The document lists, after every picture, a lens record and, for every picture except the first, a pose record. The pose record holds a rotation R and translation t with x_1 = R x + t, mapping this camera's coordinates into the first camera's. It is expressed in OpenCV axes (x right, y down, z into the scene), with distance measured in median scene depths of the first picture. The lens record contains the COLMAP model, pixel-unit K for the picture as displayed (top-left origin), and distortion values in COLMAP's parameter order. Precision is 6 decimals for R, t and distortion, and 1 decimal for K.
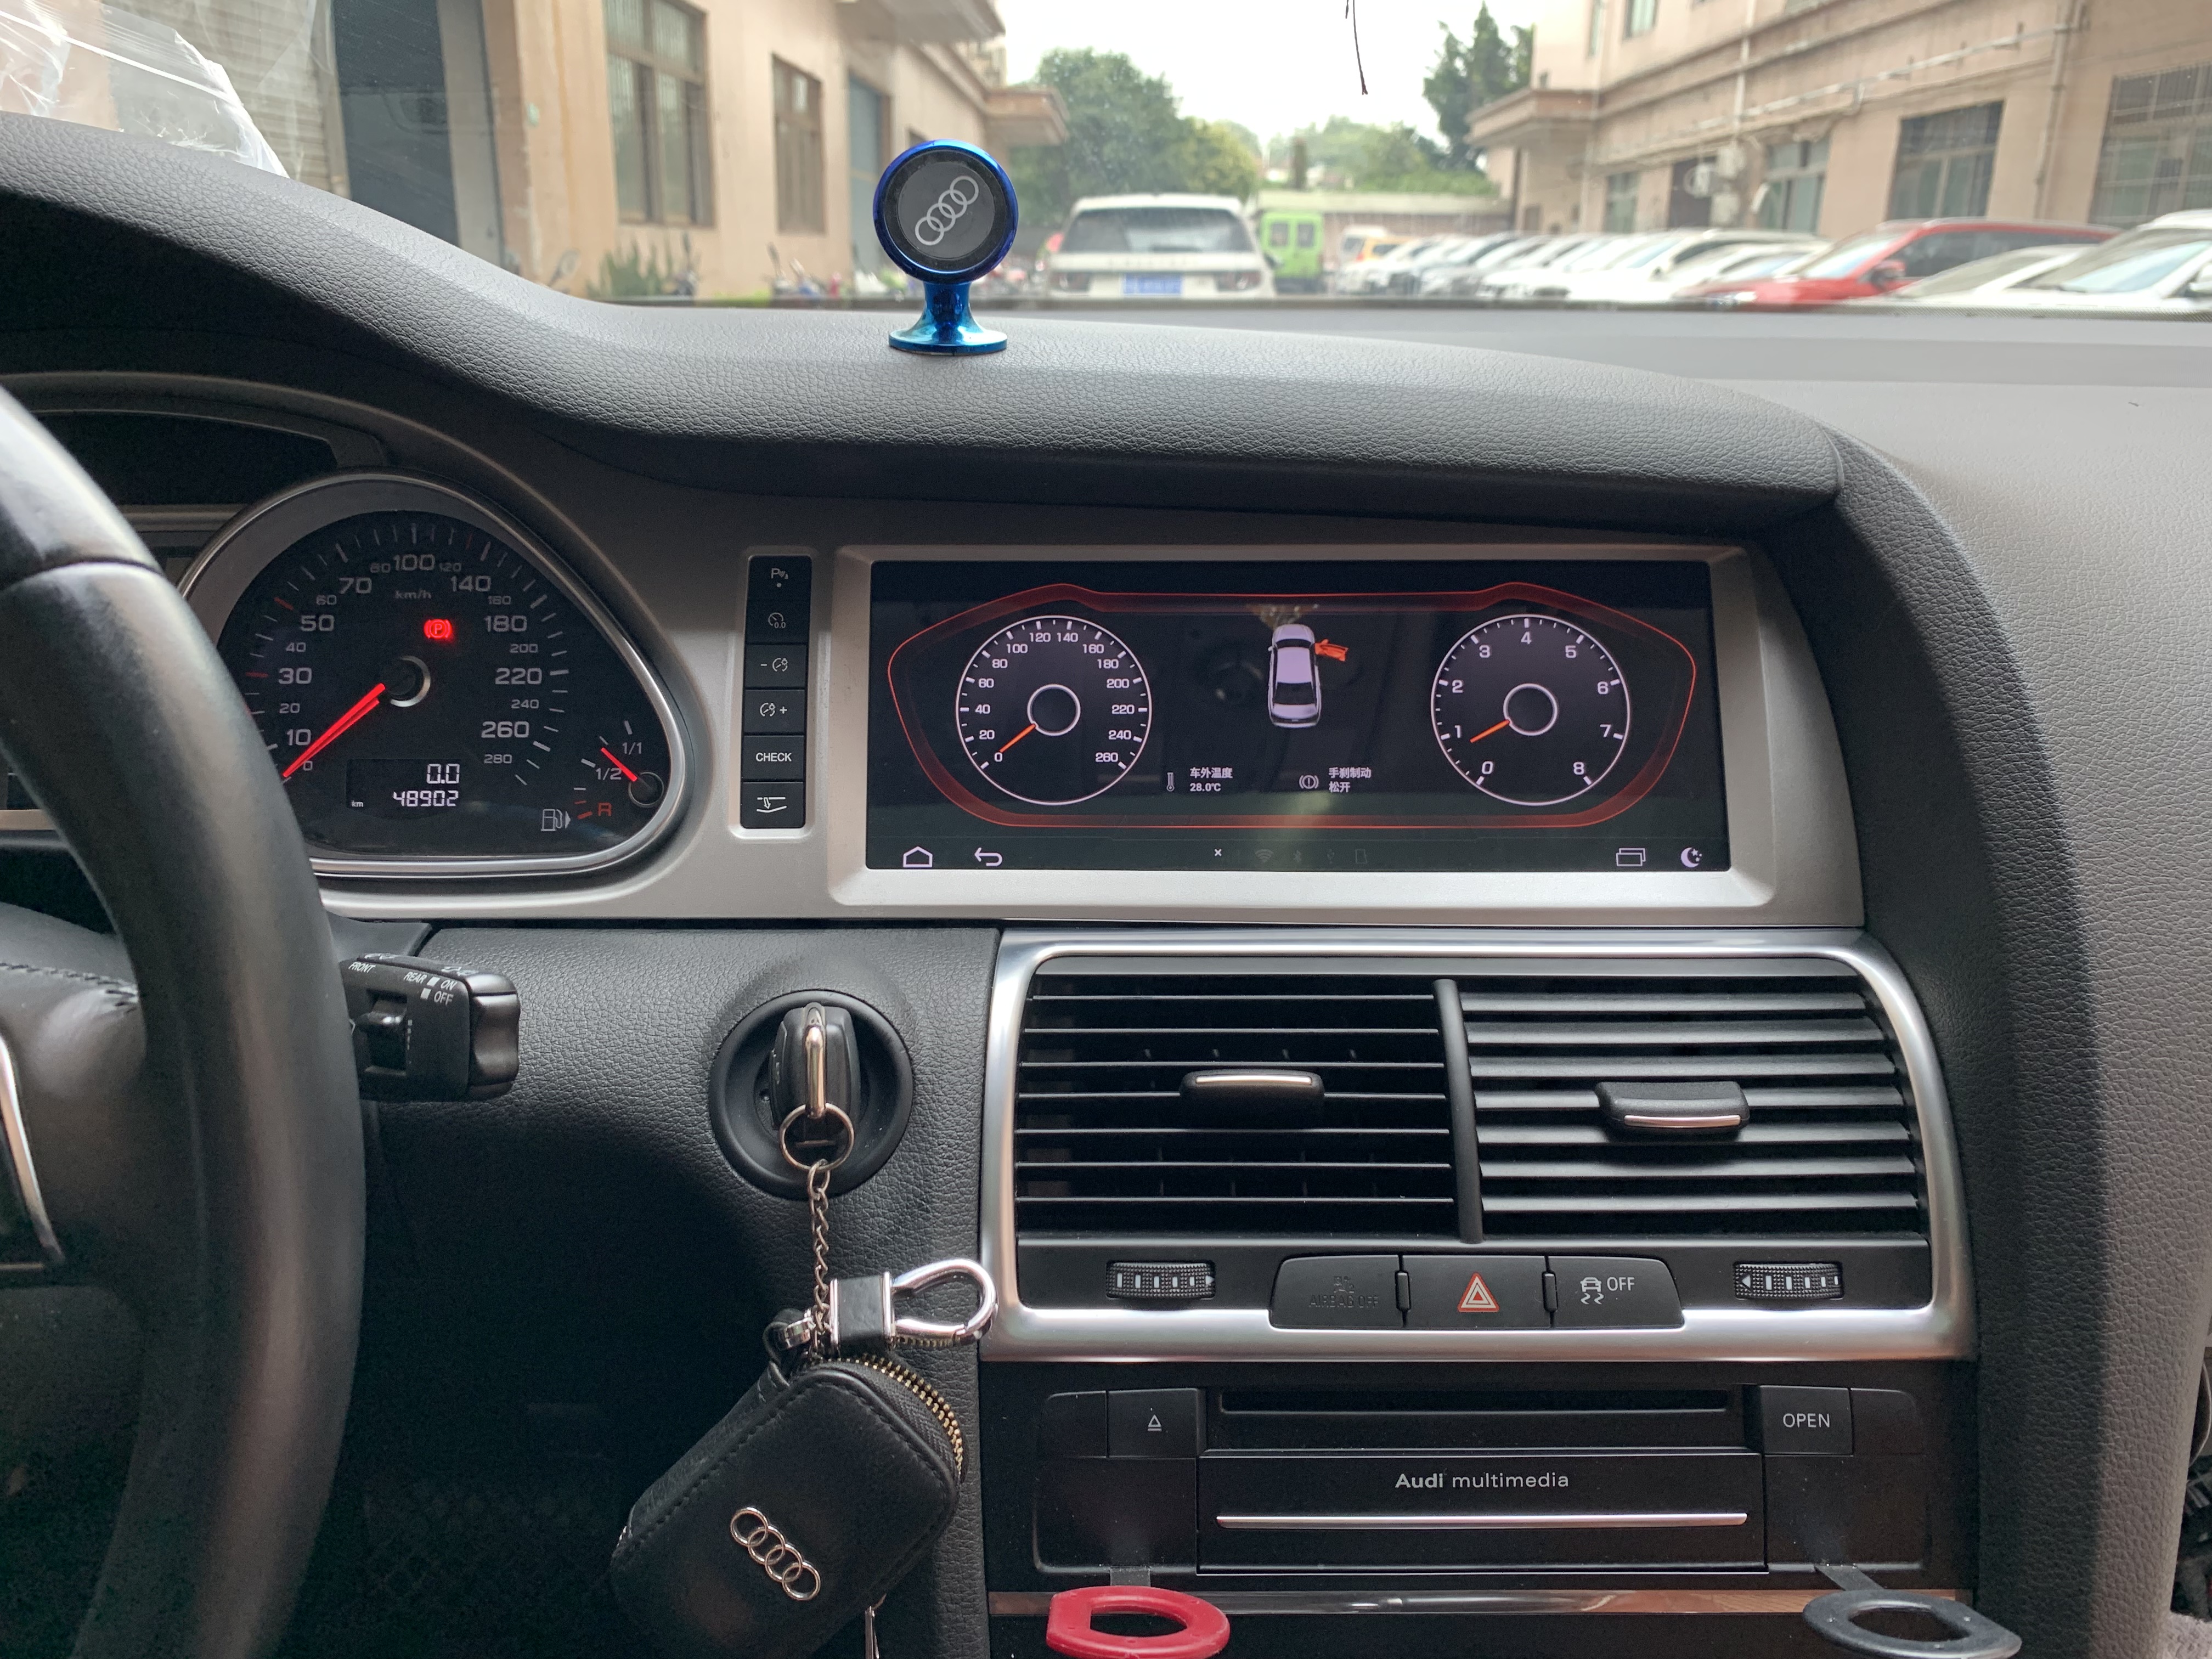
lens RADIAL K [[1716.6, 0, 1107.7], [0, 1716.6, 832.4], [0, 0, 1]] dist [0.001731, -0.008097]
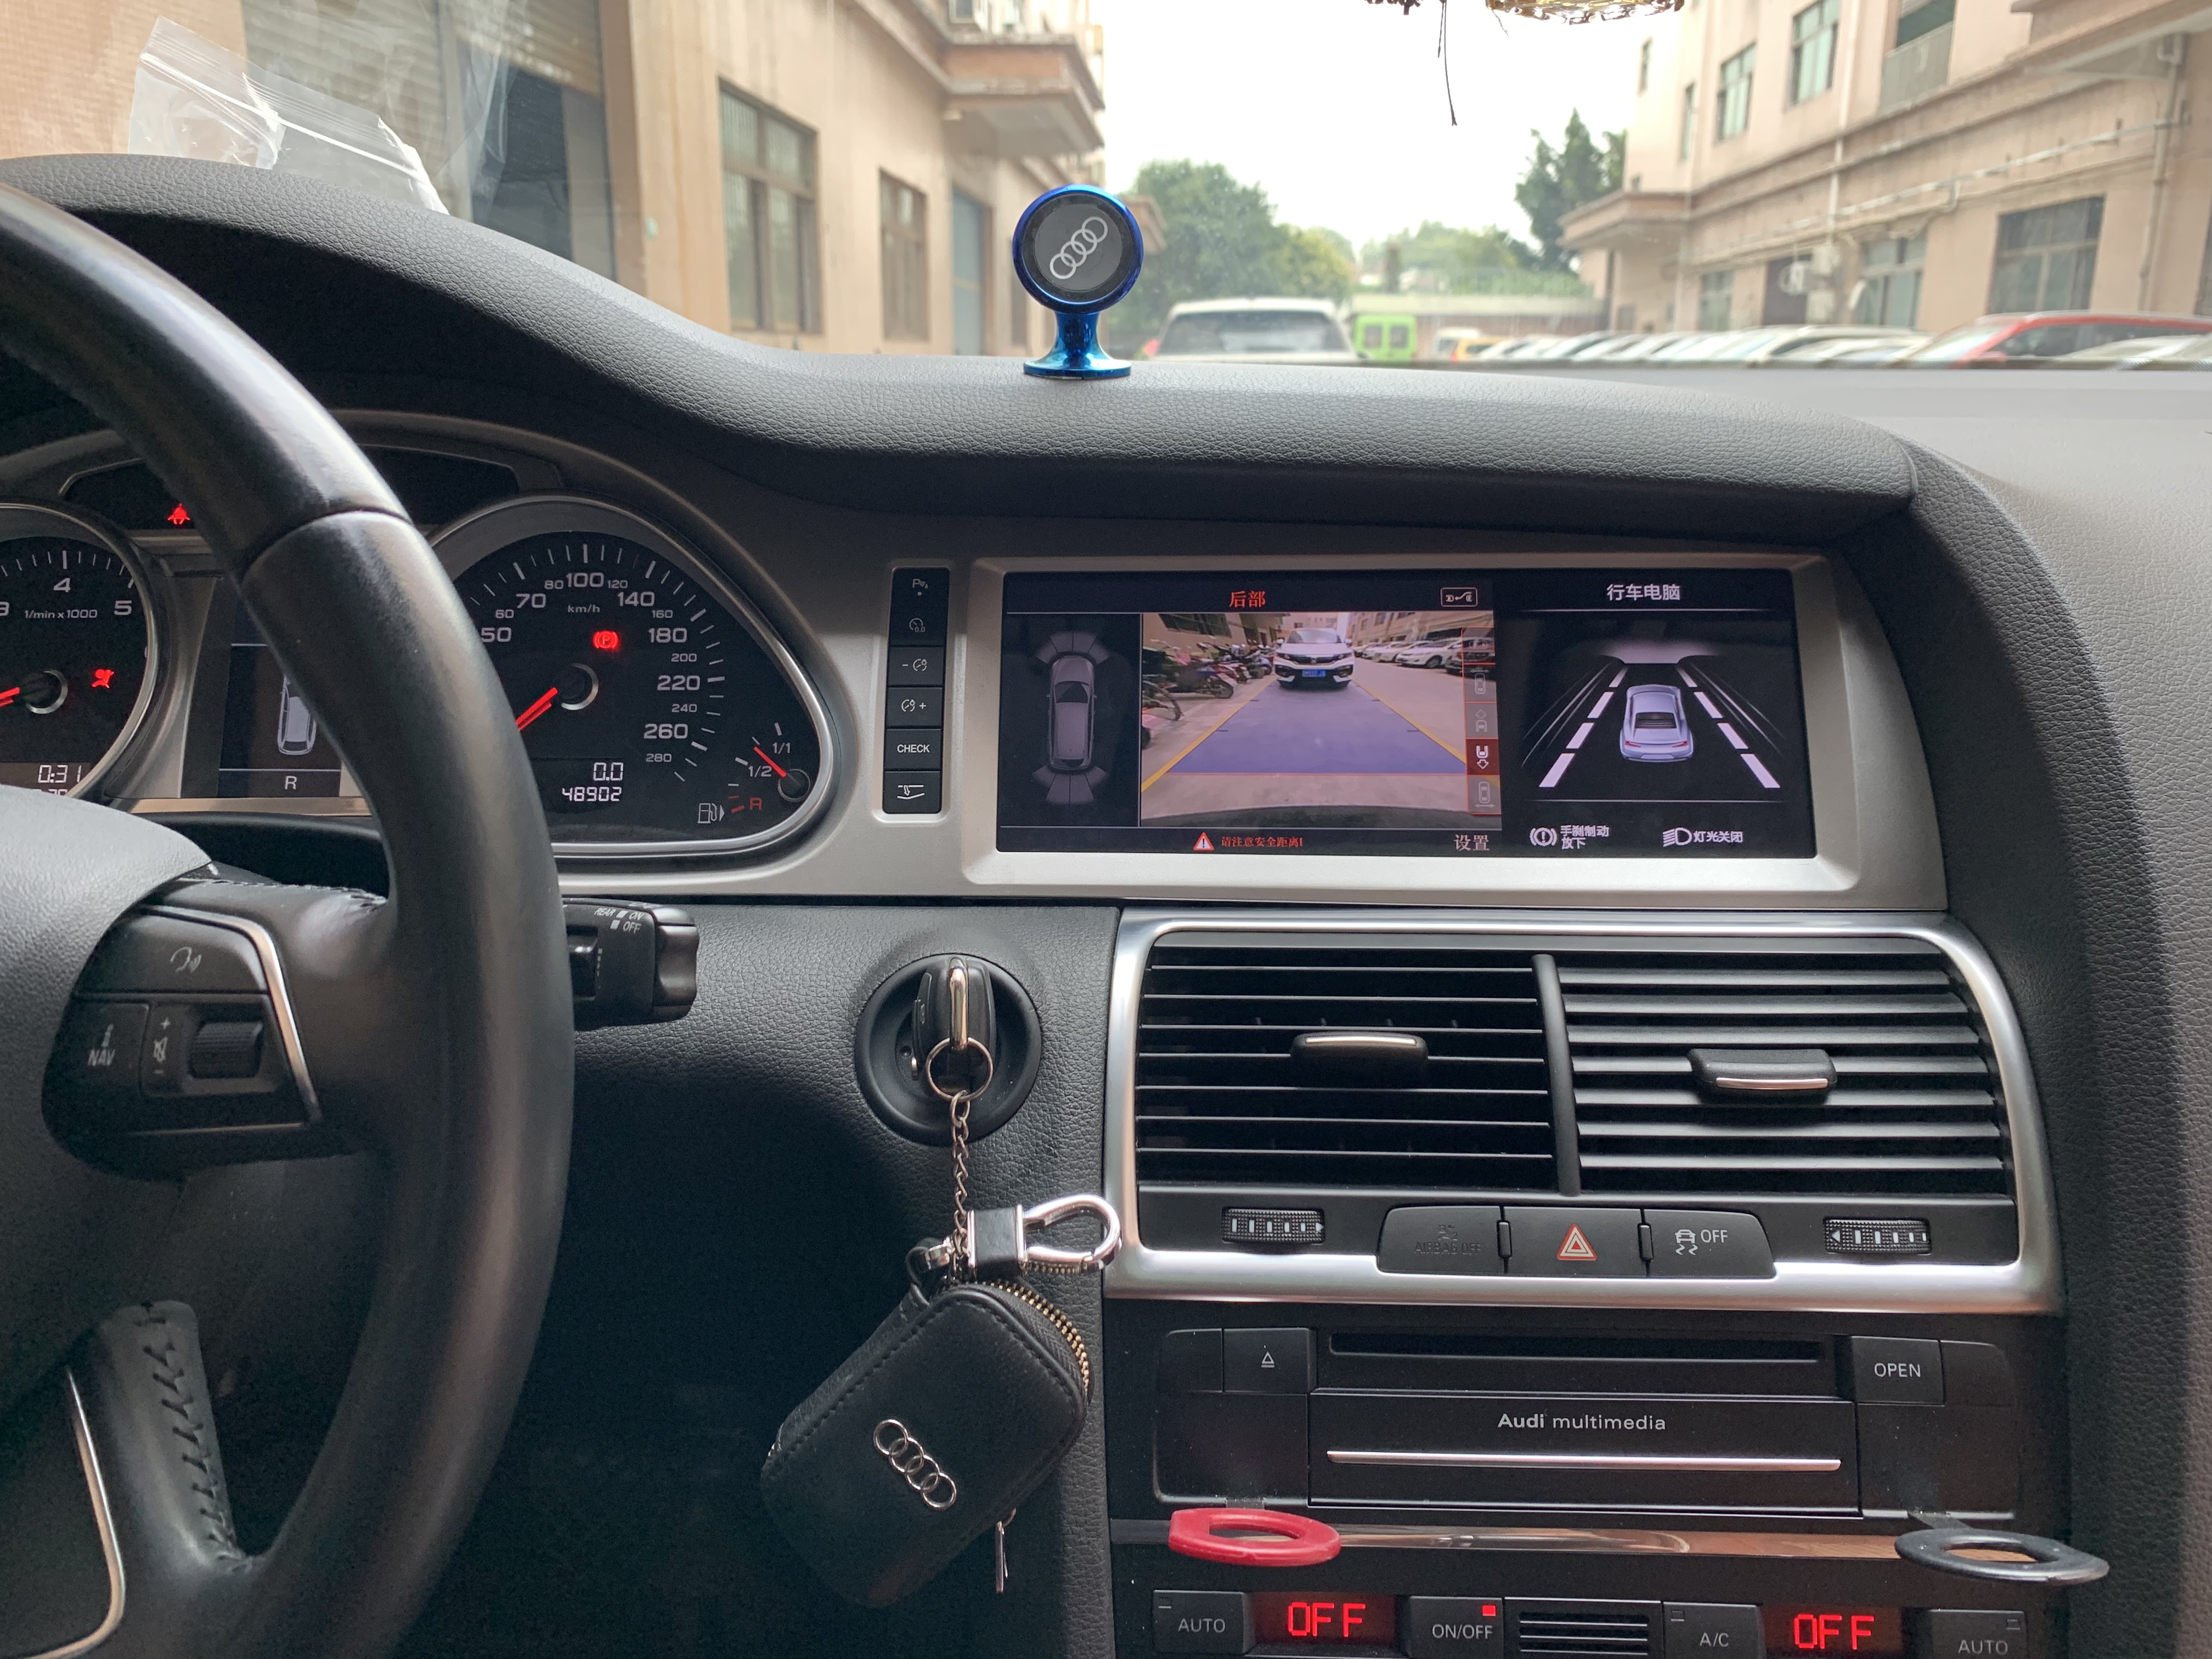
lens RADIAL K [[1717.2, 0, 1112.2], [0, 1717.2, 826.6], [0, 0, 1]] dist [0.003863, -0.009448]
pose [[0.998663, 0.003822, -0.051557, -0.013625], [-0.006865, 0.998236, -0.058976, 0.070217], [0.051240, 0.059251, 0.996927, -0.072023]]
